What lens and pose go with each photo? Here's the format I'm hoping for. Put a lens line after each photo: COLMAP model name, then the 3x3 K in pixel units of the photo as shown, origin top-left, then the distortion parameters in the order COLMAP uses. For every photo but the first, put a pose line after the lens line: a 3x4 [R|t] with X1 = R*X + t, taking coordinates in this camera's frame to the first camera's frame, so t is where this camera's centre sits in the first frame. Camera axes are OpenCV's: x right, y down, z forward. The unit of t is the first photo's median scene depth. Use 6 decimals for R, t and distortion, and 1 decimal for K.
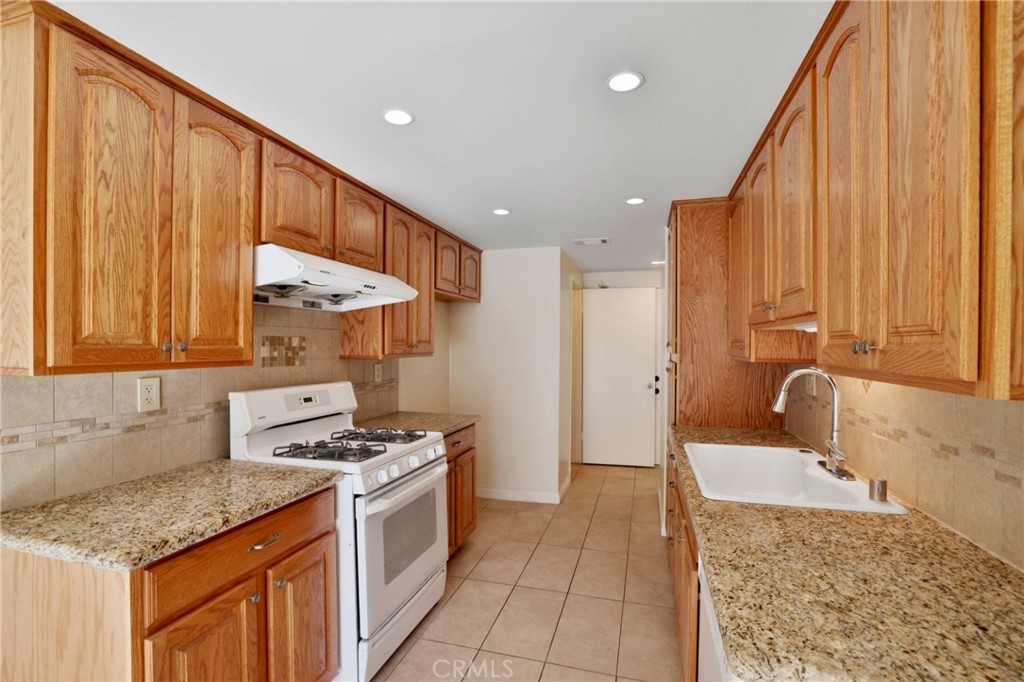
lens RADIAL K [[470.7, 0, 506.9], [0, 470.7, 350.7], [0, 0, 1]] dist [-0.049145, 0.017373]
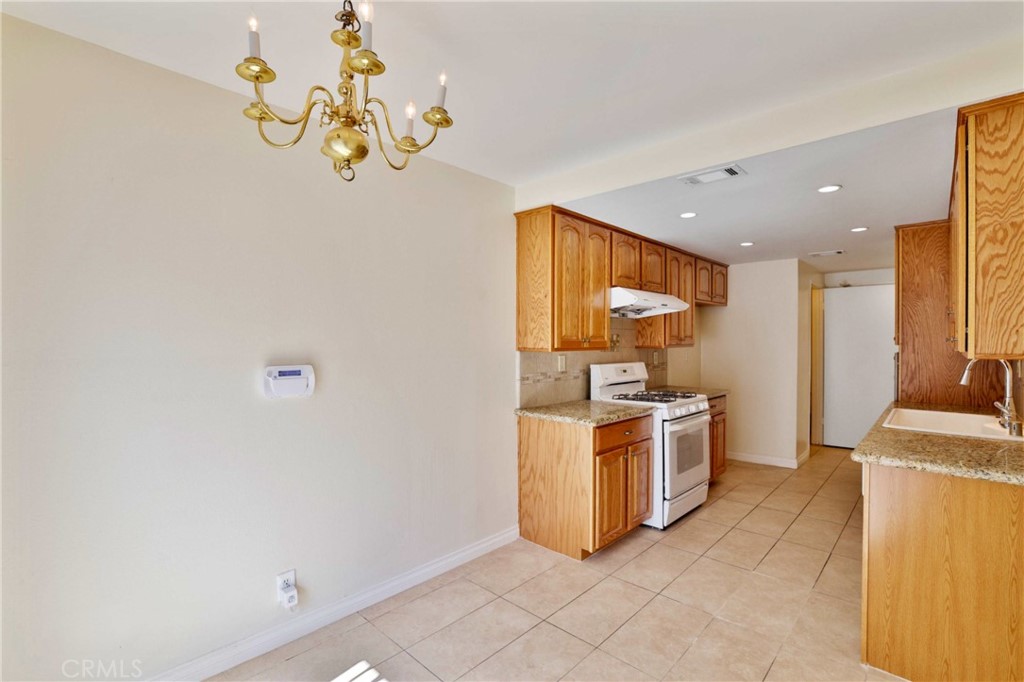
lens RADIAL K [[463.3, 0, 511.1], [0, 463.3, 341.9], [0, 0, 1]] dist [-0.050152, 0.018719]
pose [[0.891578, -0.000677, -0.452866, -0.033674], [-0.002325, 0.999979, -0.006073, 0.010218], [0.452861, 0.006468, 0.891558, -0.825815]]
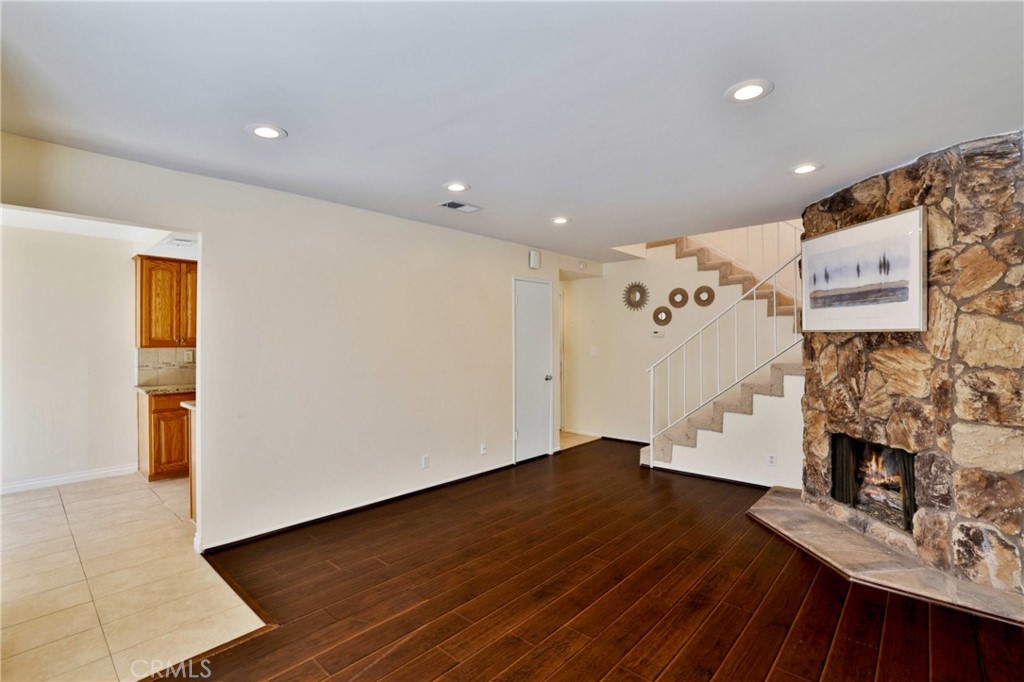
lens RADIAL K [[464.8, 0, 505.2], [0, 464.8, 338.6], [0, 0, 1]] dist [-0.047123, 0.016609]
pose [[0.895901, -0.008025, -0.444180, 2.091440], [0.001830, 0.999895, -0.014374, 0.021204], [0.444249, 0.012065, 0.895822, -0.666841]]
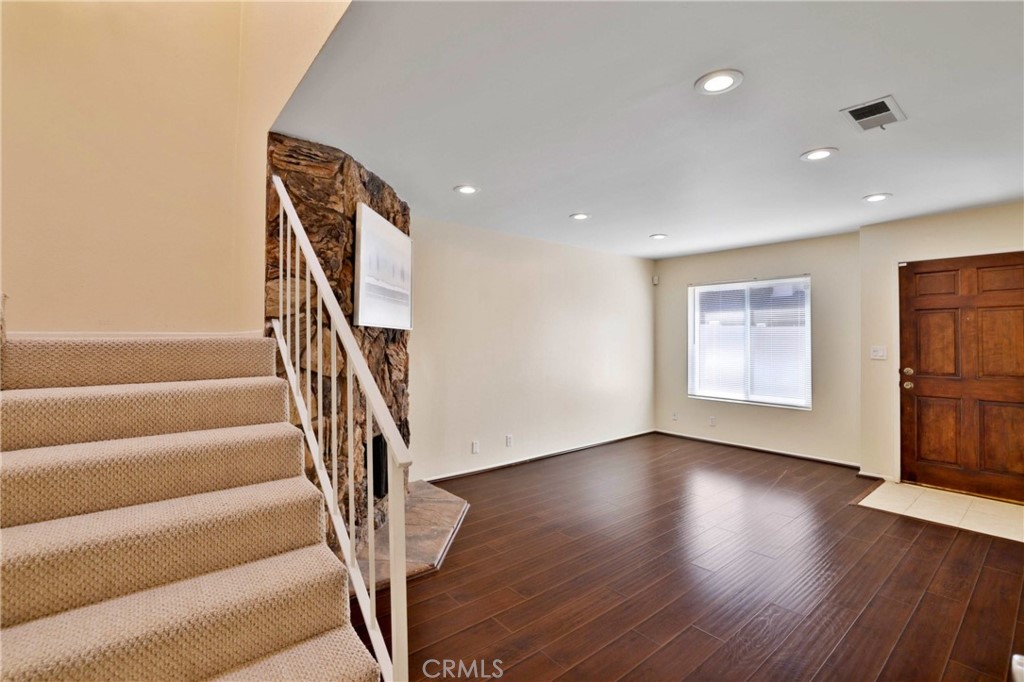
lens RADIAL K [[464.8, 0, 505.2], [0, 464.8, 338.6], [0, 0, 1]] dist [-0.047123, 0.016609]
pose [[-0.821660, -0.002762, 0.569972, 1.192577], [0.002634, 0.999959, 0.008641, 0.000289], [-0.569972, 0.008601, -0.821619, 2.433315]]
